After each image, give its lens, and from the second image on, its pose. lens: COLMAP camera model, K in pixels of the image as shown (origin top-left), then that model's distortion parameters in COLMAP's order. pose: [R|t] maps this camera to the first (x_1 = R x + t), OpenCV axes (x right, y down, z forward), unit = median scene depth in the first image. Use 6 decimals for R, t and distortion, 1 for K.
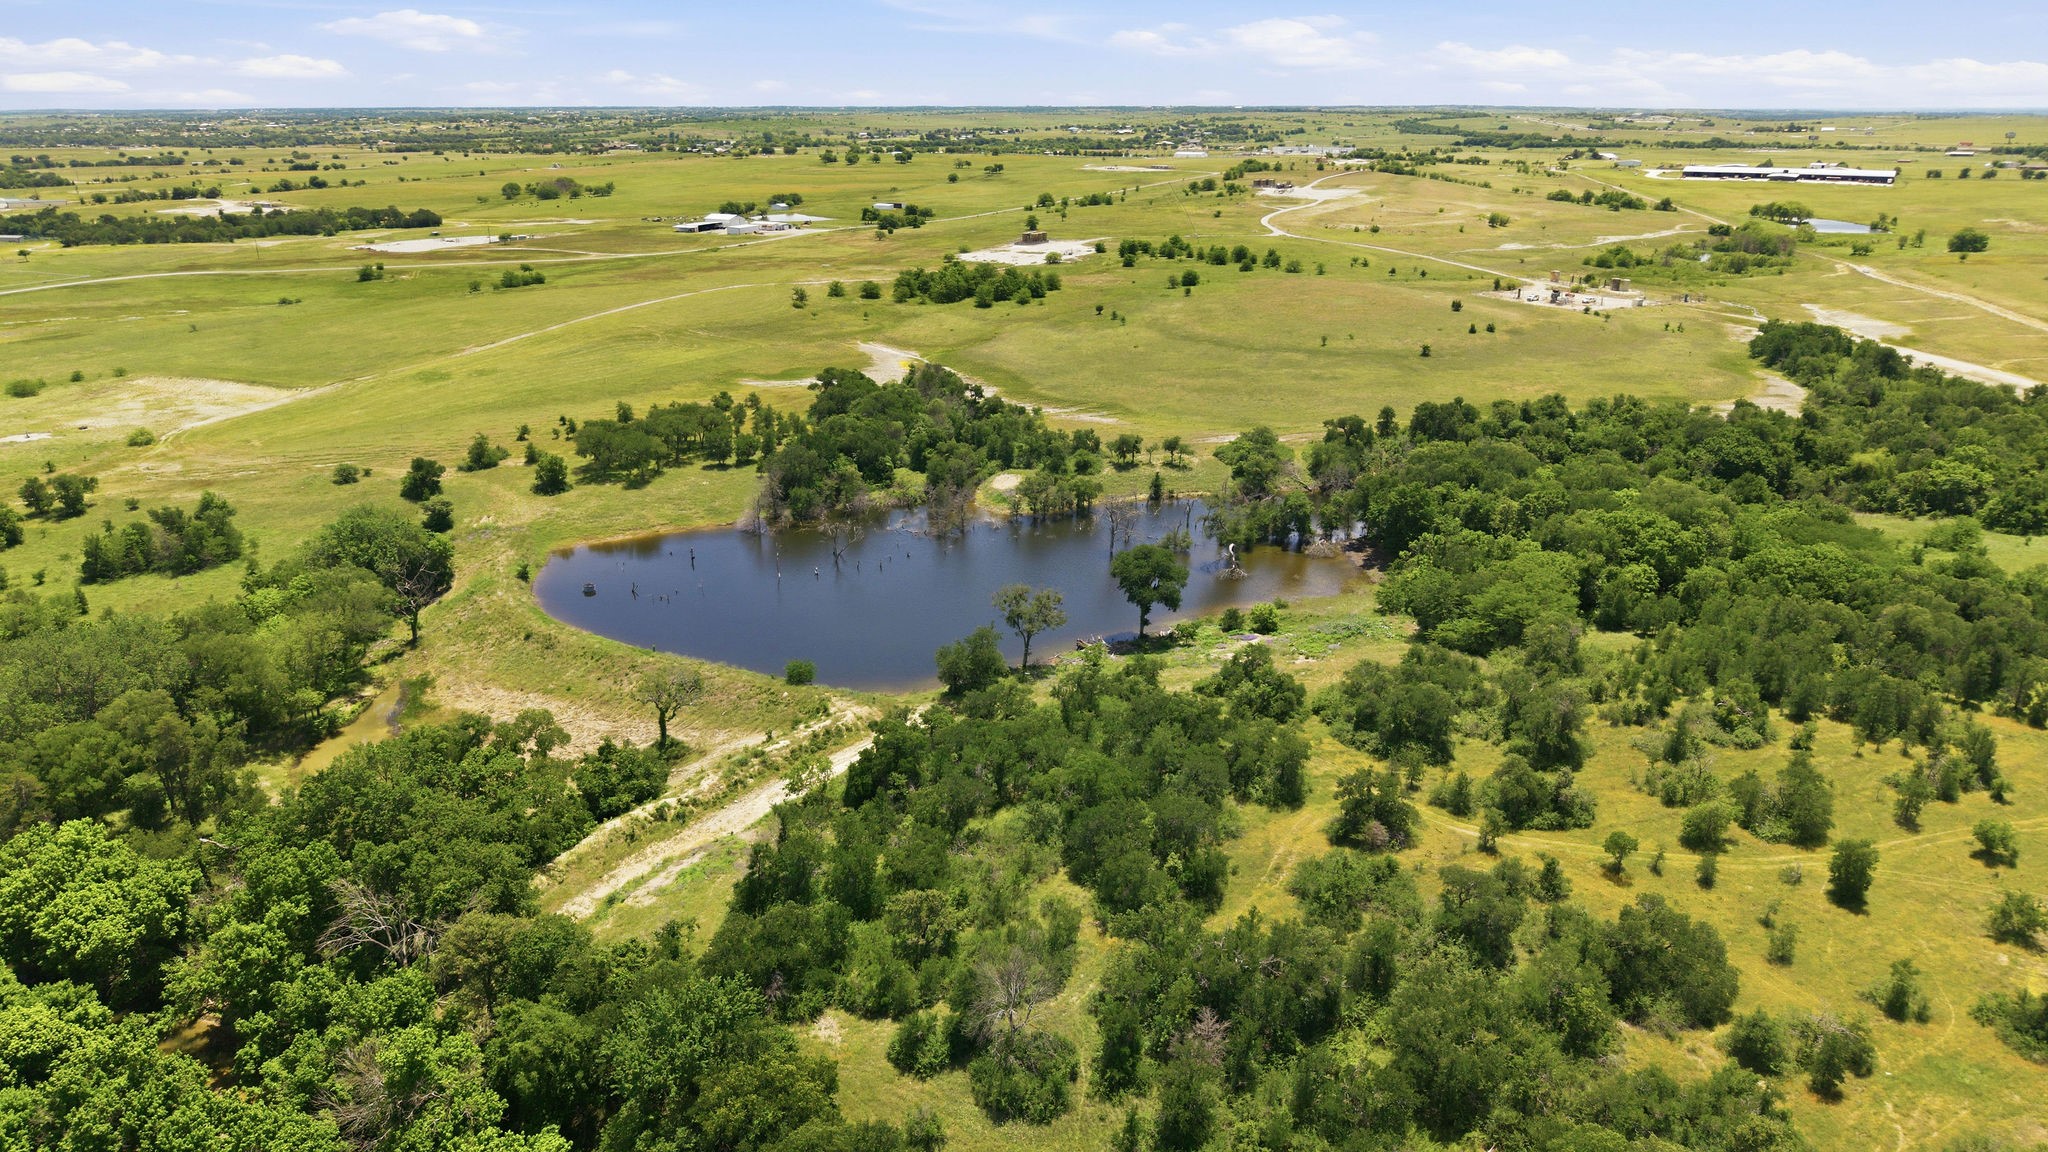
lens RADIAL K [[1393.1, 0, 1015.2], [0, 1393.1, 578.2], [0, 0, 1]] dist [-0.001629, -0.003044]
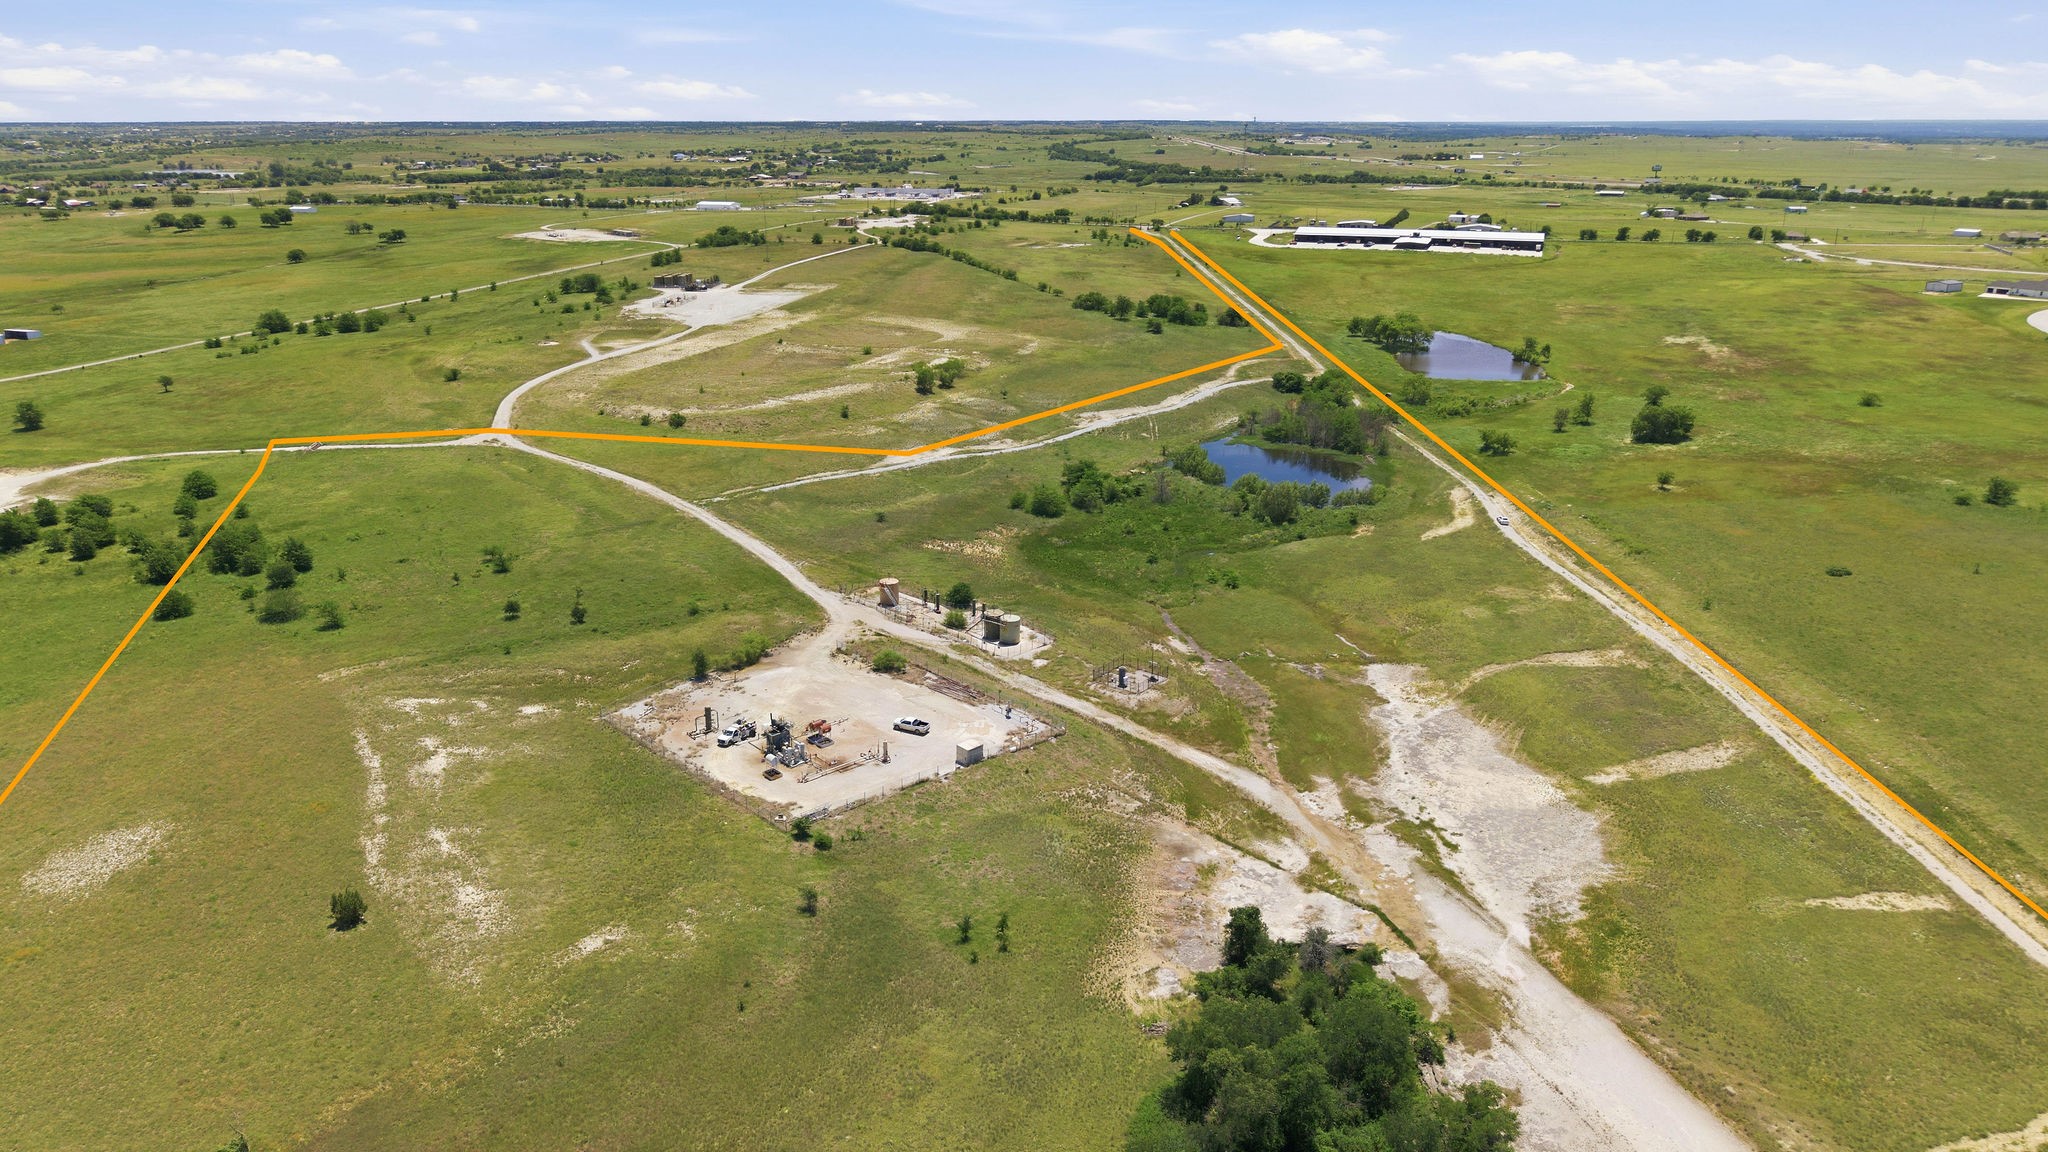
lens RADIAL K [[1393.1, 0, 1015.2], [0, 1393.1, 578.2], [0, 0, 1]] dist [-0.001629, -0.003044]
pose [[0.981010, -0.061415, 0.183976, 0.181122], [0.062947, 0.998014, -0.002493, -0.114629], [-0.183458, 0.014027, 0.982928, 0.280875]]
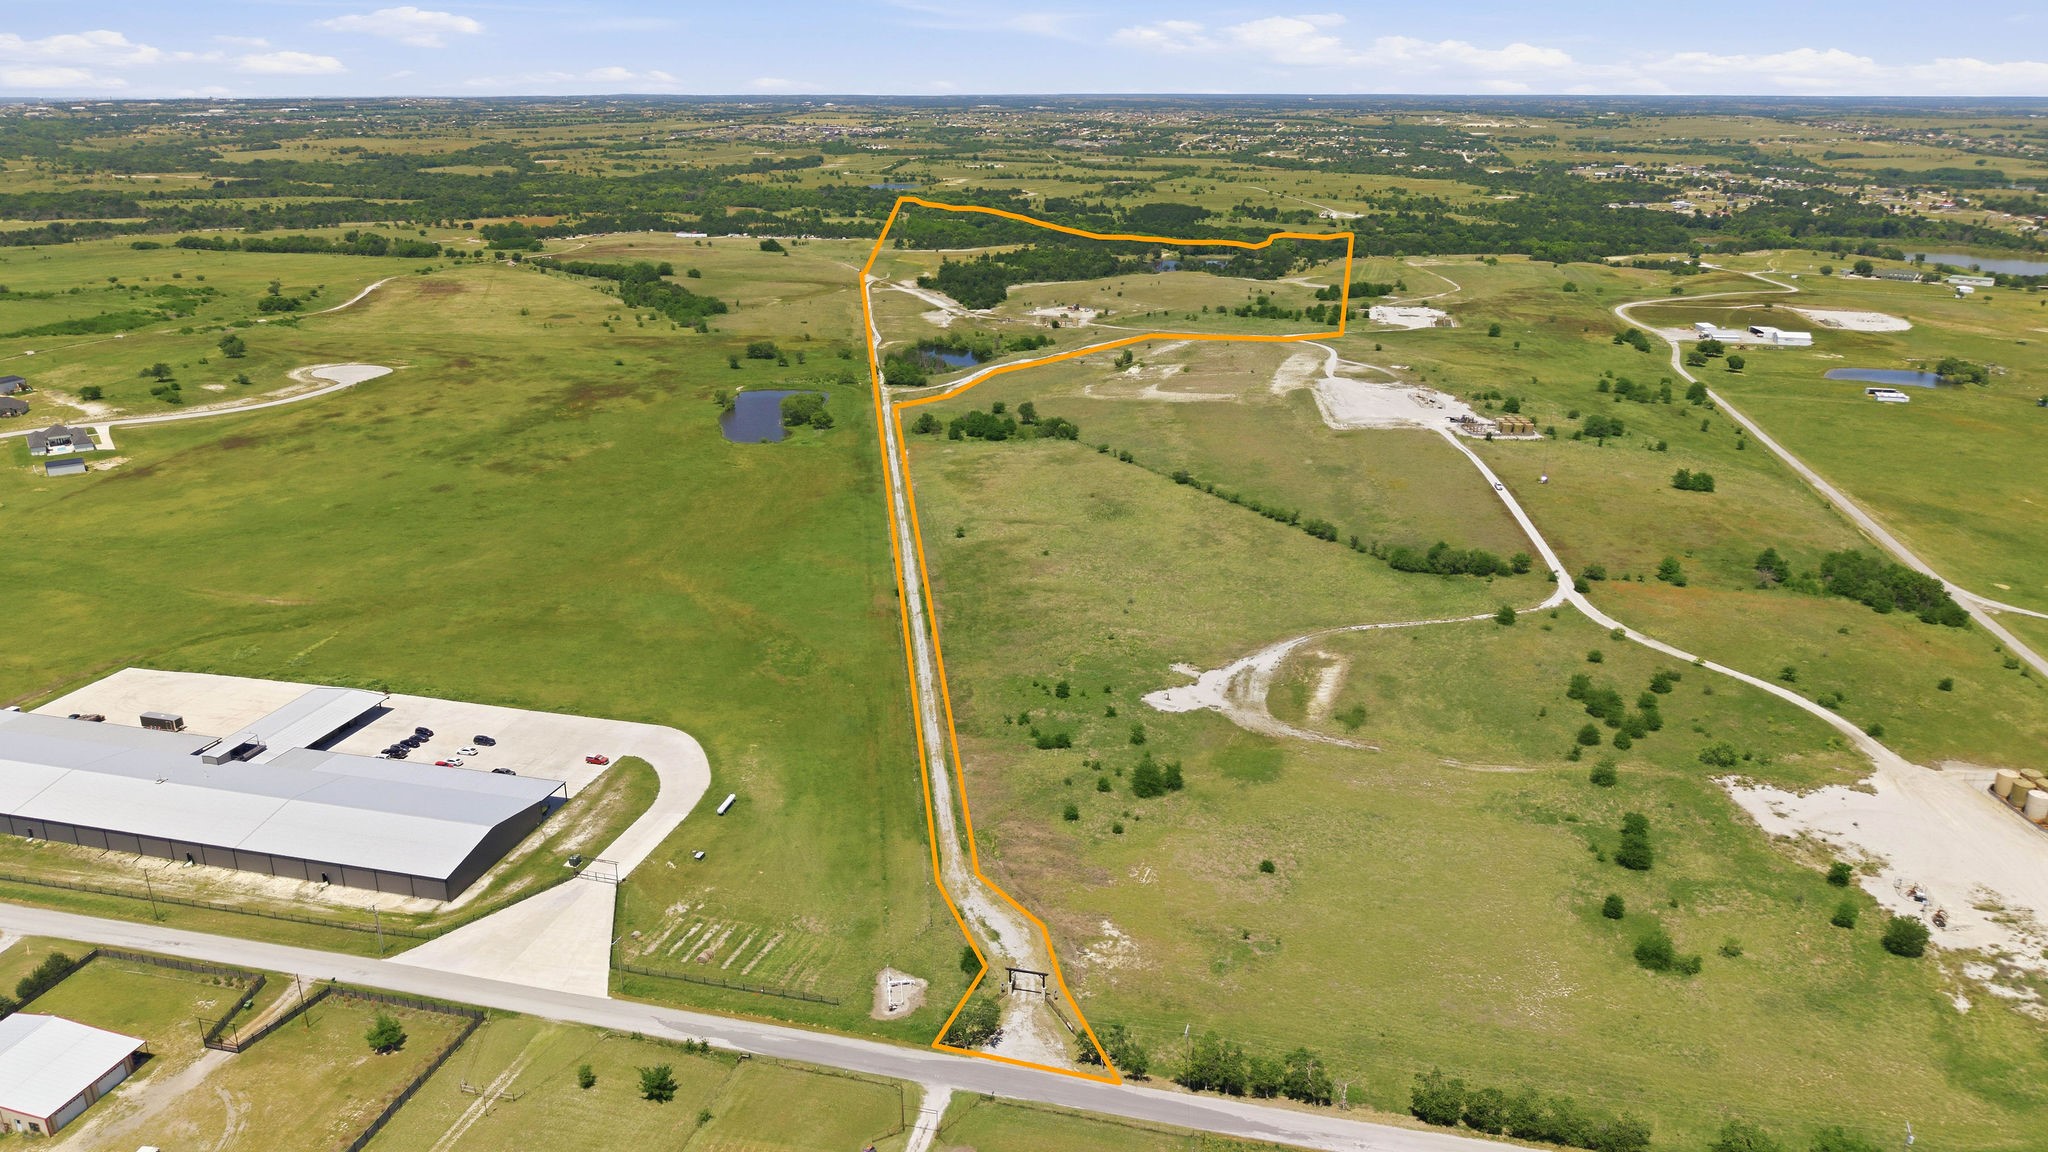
lens RADIAL K [[1378.9, 0, 1024.0], [0, 1378.9, 576.0], [0, 0, 1]] dist [0.014264, -0.026035]
pose [[-0.956401, 0.092353, -0.277071, 0.506785], [-0.098373, 0.791385, 0.603351, -0.527783], [0.274991, 0.604302, -0.747796, 1.313805]]
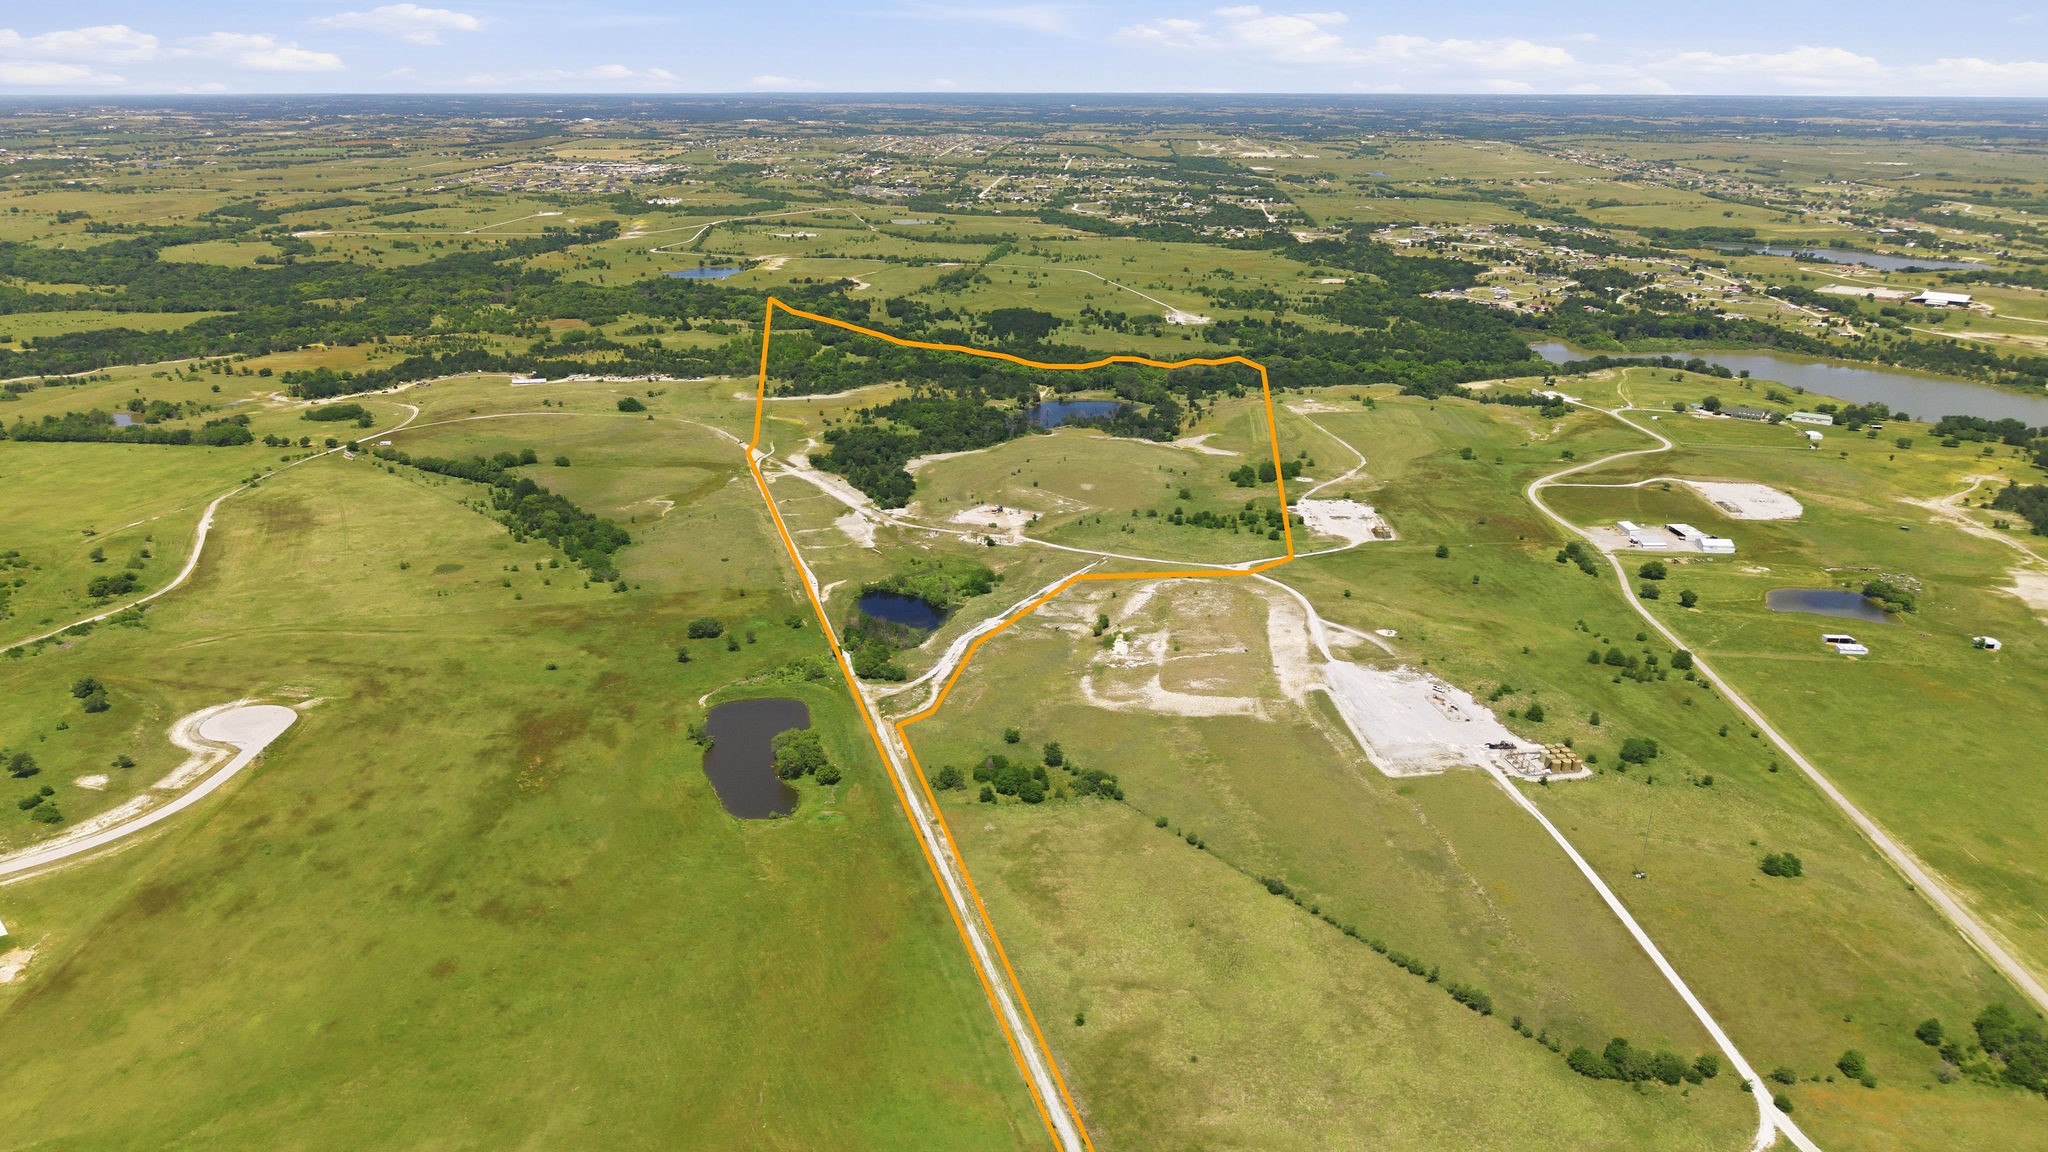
lens RADIAL K [[1378.9, 0, 1024.0], [0, 1378.9, 576.0], [0, 0, 1]] dist [0.014264, -0.026035]
pose [[-0.893666, 0.146764, -0.424054, 0.571799], [-0.148833, 0.794567, 0.588652, -0.610073], [0.423333, 0.589171, -0.688234, 1.157523]]
